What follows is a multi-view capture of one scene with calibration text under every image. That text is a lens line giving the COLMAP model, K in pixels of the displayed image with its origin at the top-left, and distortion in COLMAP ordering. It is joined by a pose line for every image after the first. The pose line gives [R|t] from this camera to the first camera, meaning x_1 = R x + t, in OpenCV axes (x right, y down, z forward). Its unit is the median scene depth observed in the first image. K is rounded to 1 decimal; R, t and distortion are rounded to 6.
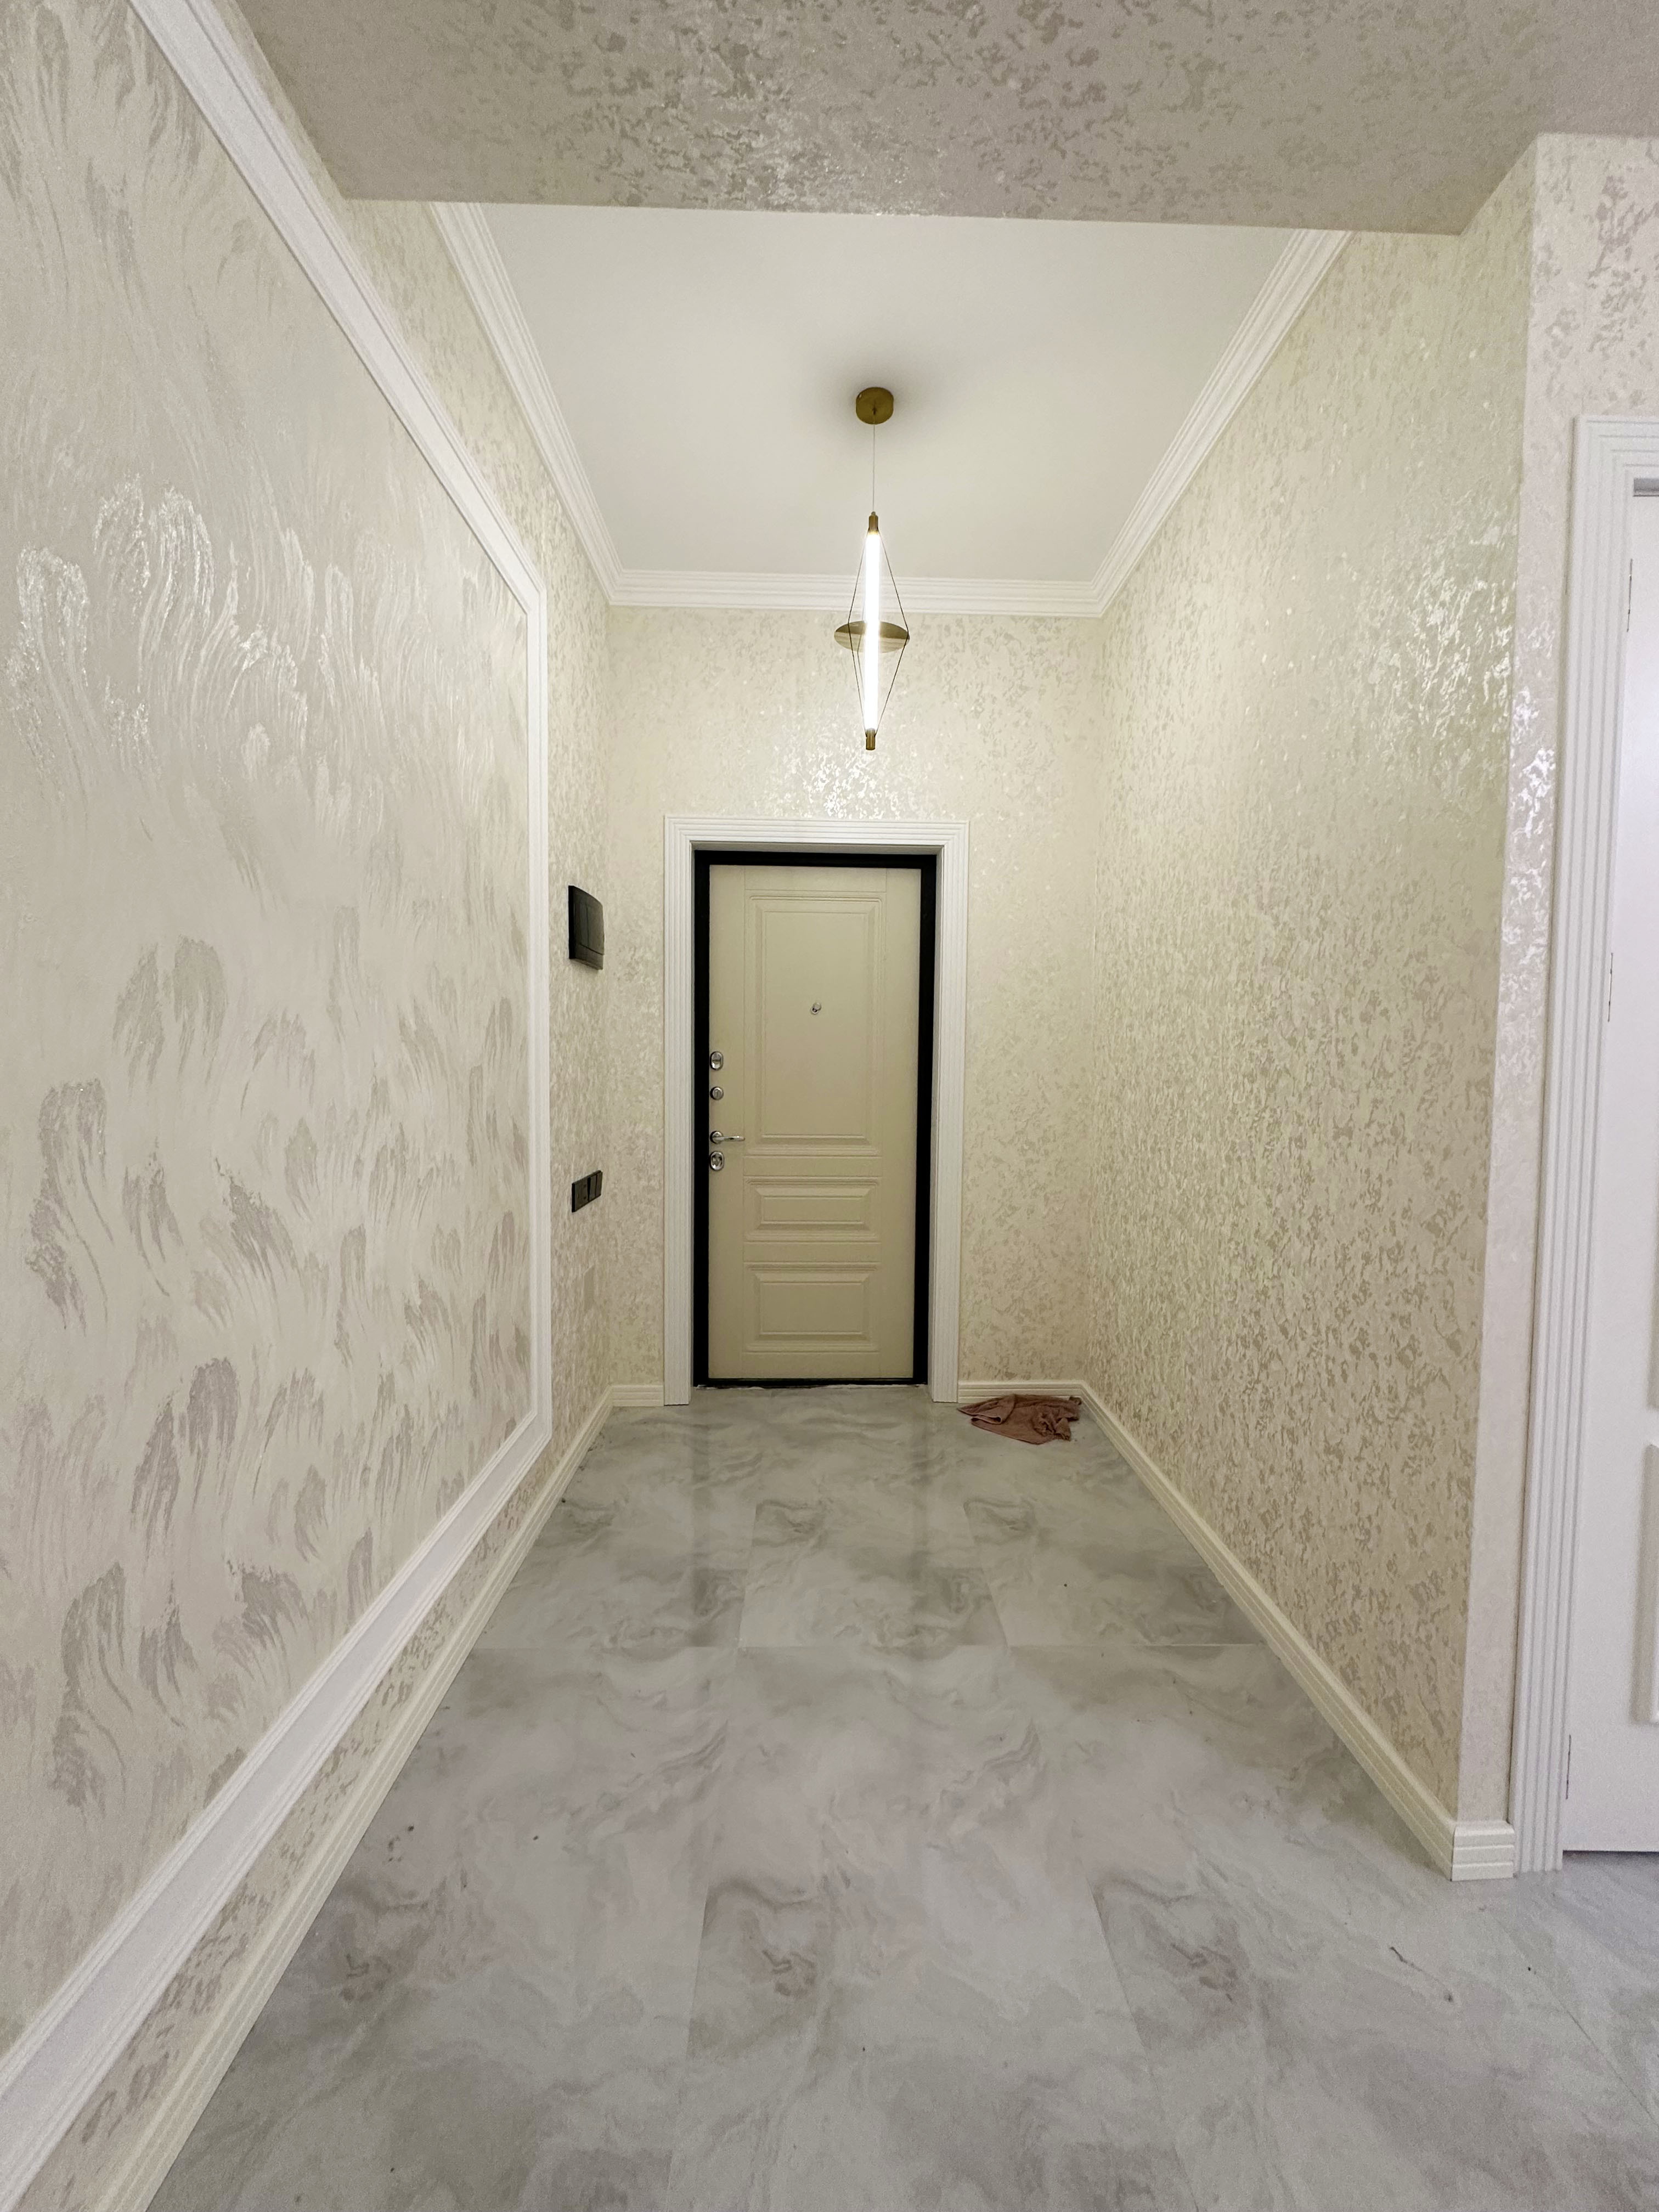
lens RADIAL K [[880.9, 0, 831.6], [0, 880.9, 1105.3], [0, 0, 1]] dist [-0.000283, -0.000186]
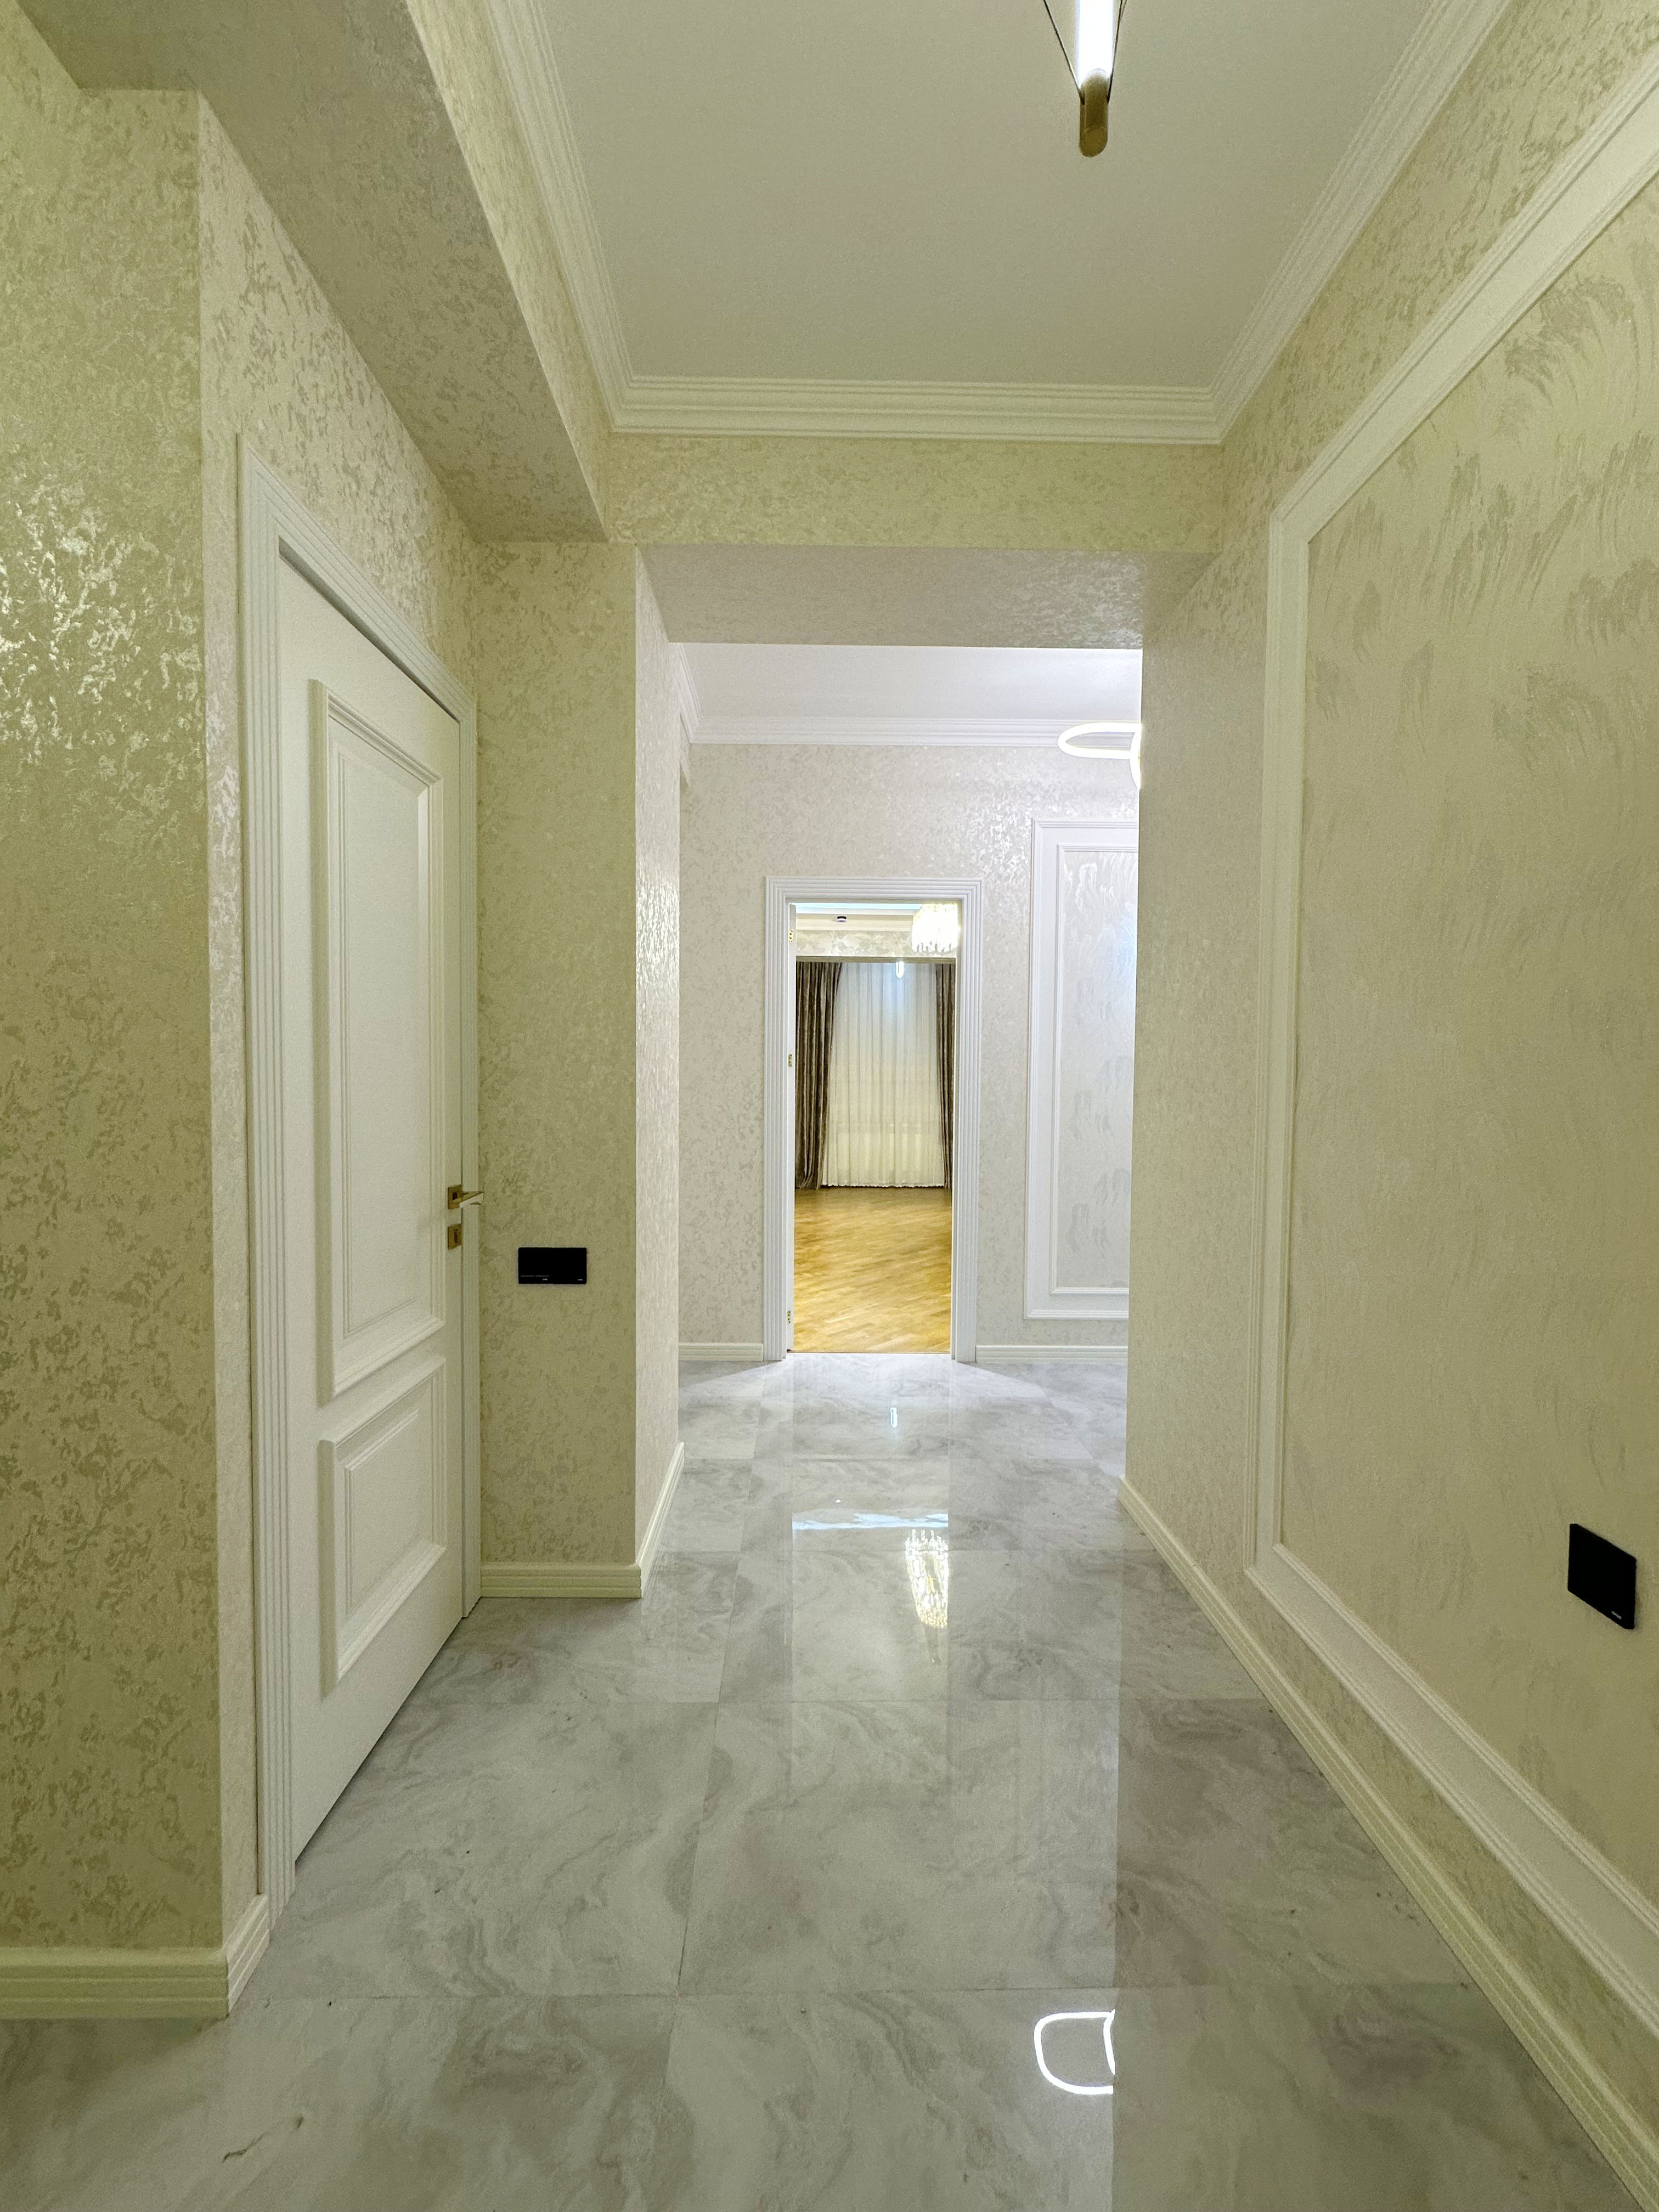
lens RADIAL K [[880.8, 0, 829.5], [0, 880.8, 1106.0], [0, 0, 1]] dist [-0.001603, 0.000101]
pose [[-0.001710, -0.042227, 0.999107, -0.129868], [0.041846, 0.998230, 0.042262, -0.044448], [-0.999123, 0.041881, 0.000061, 0.309583]]
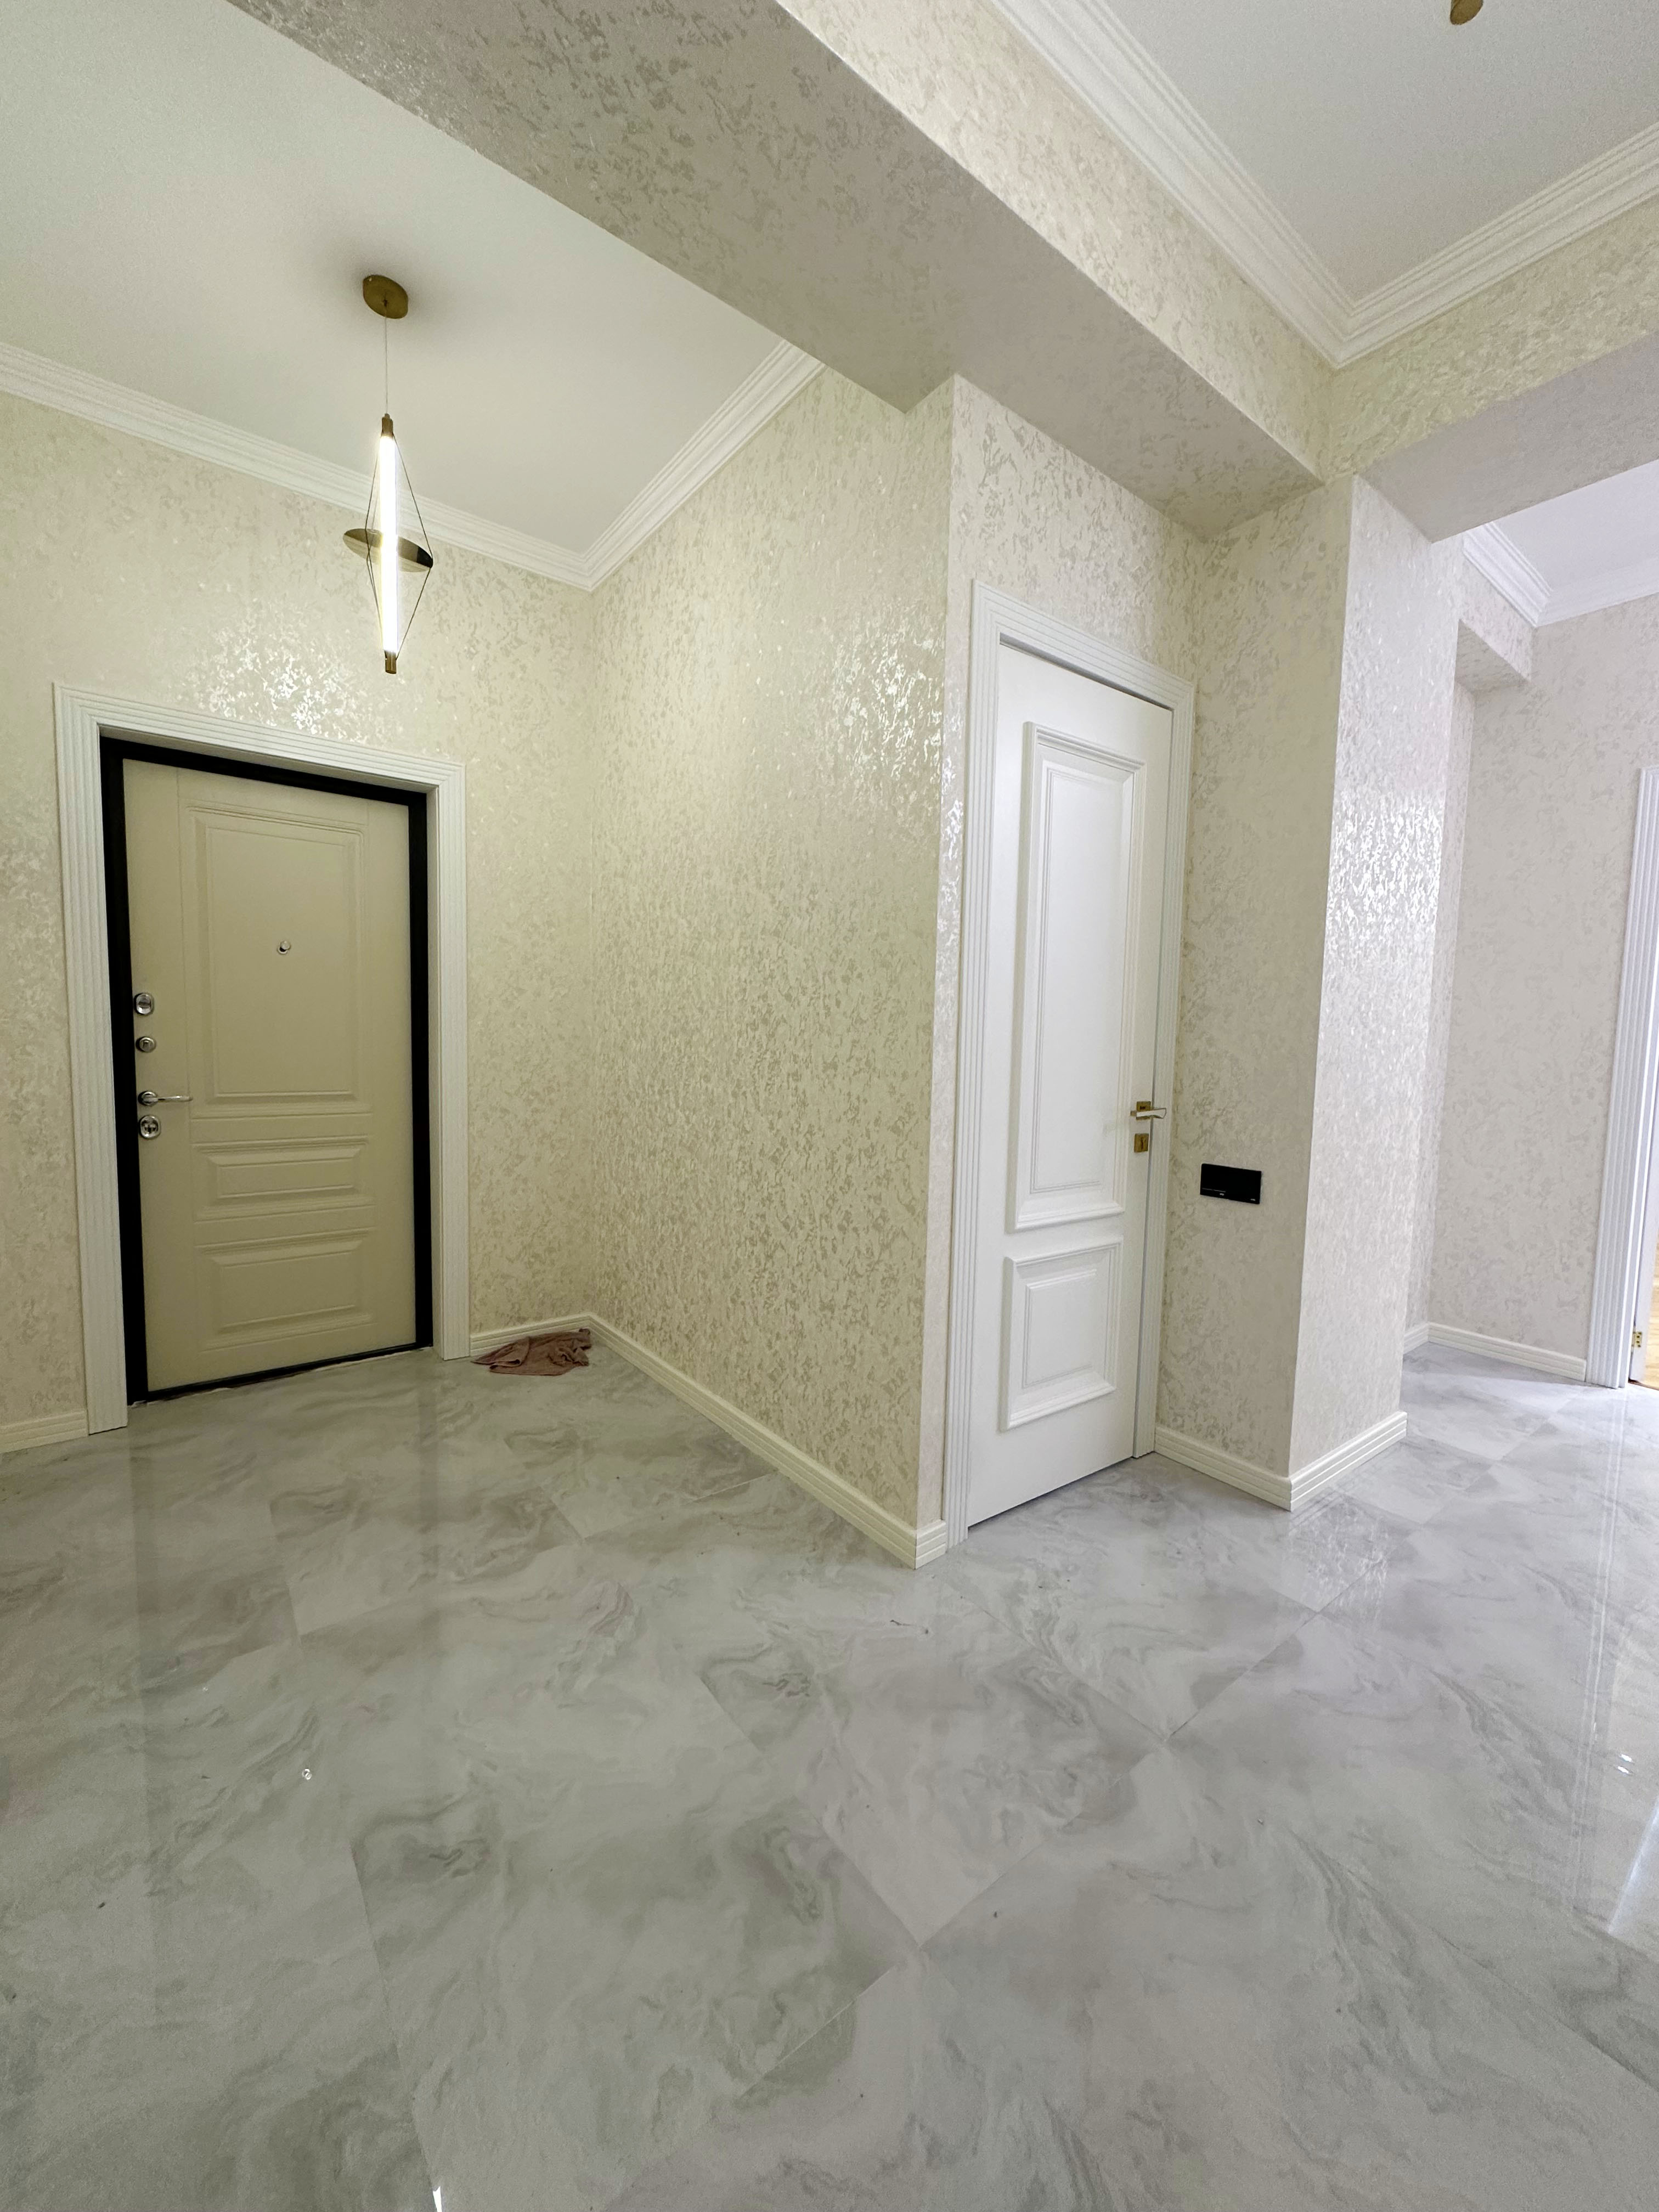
lens RADIAL K [[880.8, 0, 829.5], [0, 880.8, 1106.0], [0, 0, 1]] dist [-0.001603, 0.000101]
pose [[0.805358, -0.039433, 0.591476, -0.221641], [0.015017, 0.998822, 0.046142, 0.032024], [-0.592599, -0.028279, 0.805001, -0.069276]]
